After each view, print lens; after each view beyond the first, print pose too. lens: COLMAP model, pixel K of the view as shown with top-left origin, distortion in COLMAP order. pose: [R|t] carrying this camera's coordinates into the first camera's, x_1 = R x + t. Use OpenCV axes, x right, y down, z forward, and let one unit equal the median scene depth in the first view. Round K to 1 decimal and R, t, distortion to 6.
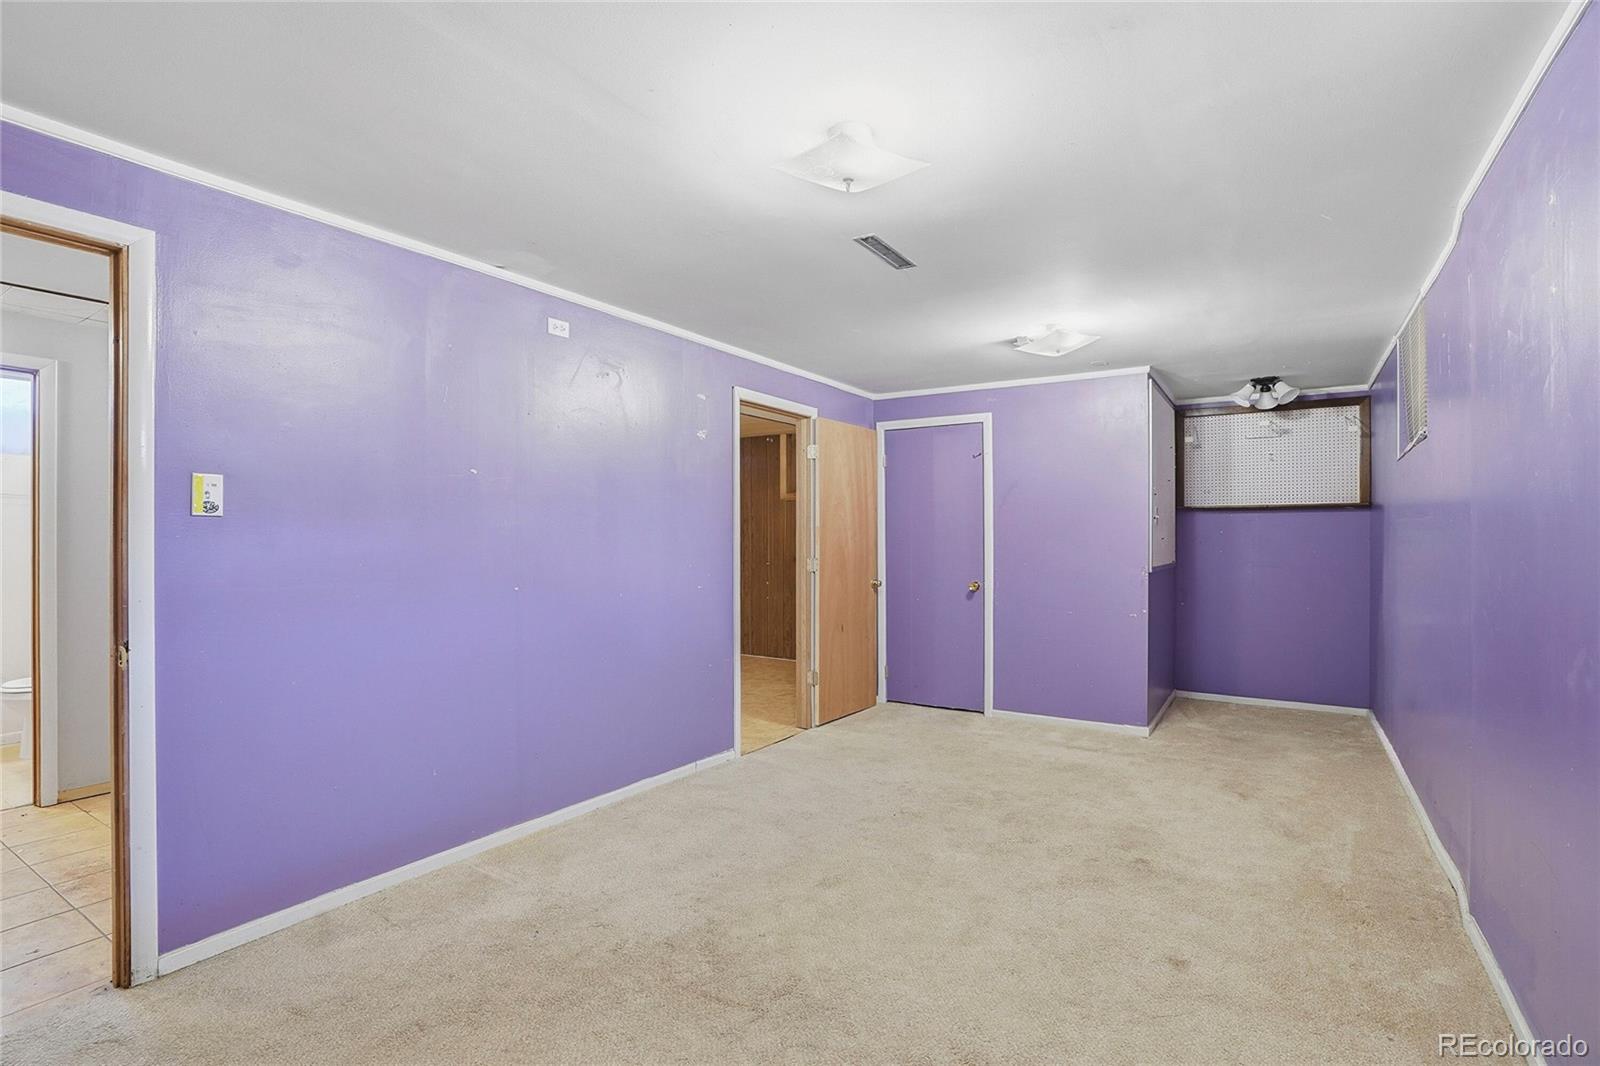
lens RADIAL K [[750.5, 0, 799.1], [0, 750.5, 536.7], [0, 0, 1]] dist [-0.056321, 0.016385]
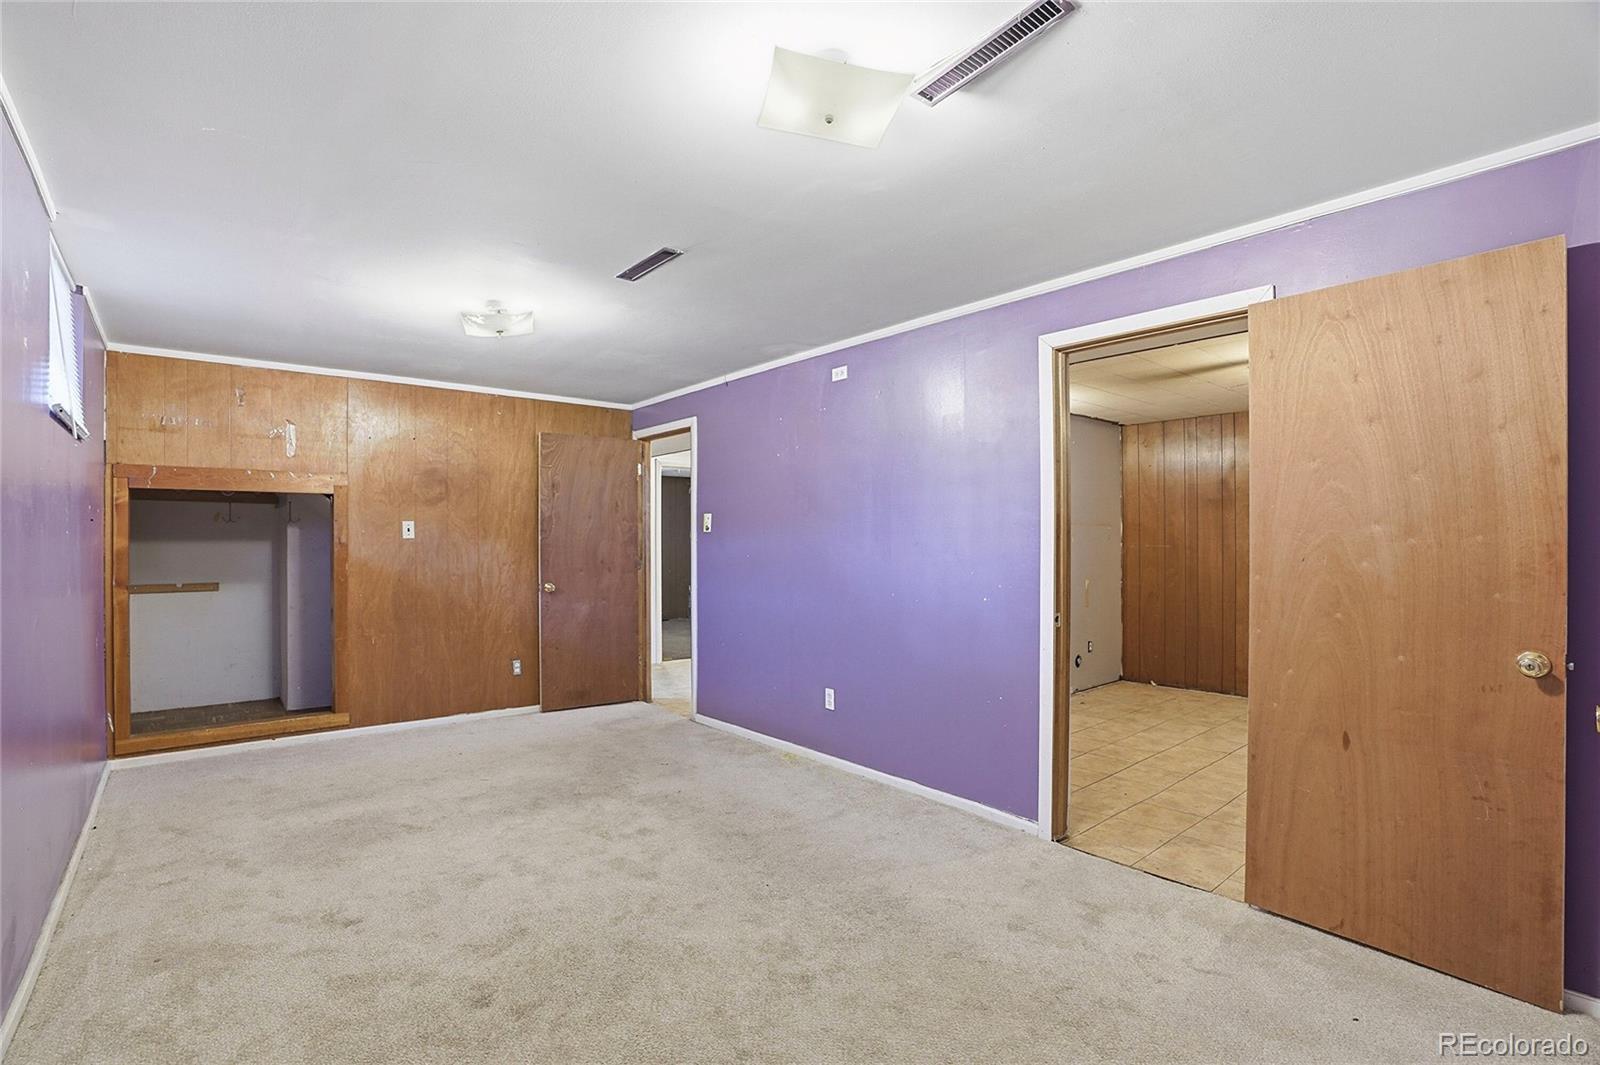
lens RADIAL K [[750.5, 0, 795.0], [0, 750.5, 540.1], [0, 0, 1]] dist [-0.056321, 0.016385]
pose [[-0.292761, -0.005101, -0.956172, 1.163265], [0.004663, 0.999966, -0.006763, 0.011069], [0.956174, -0.006439, -0.292728, 1.661947]]
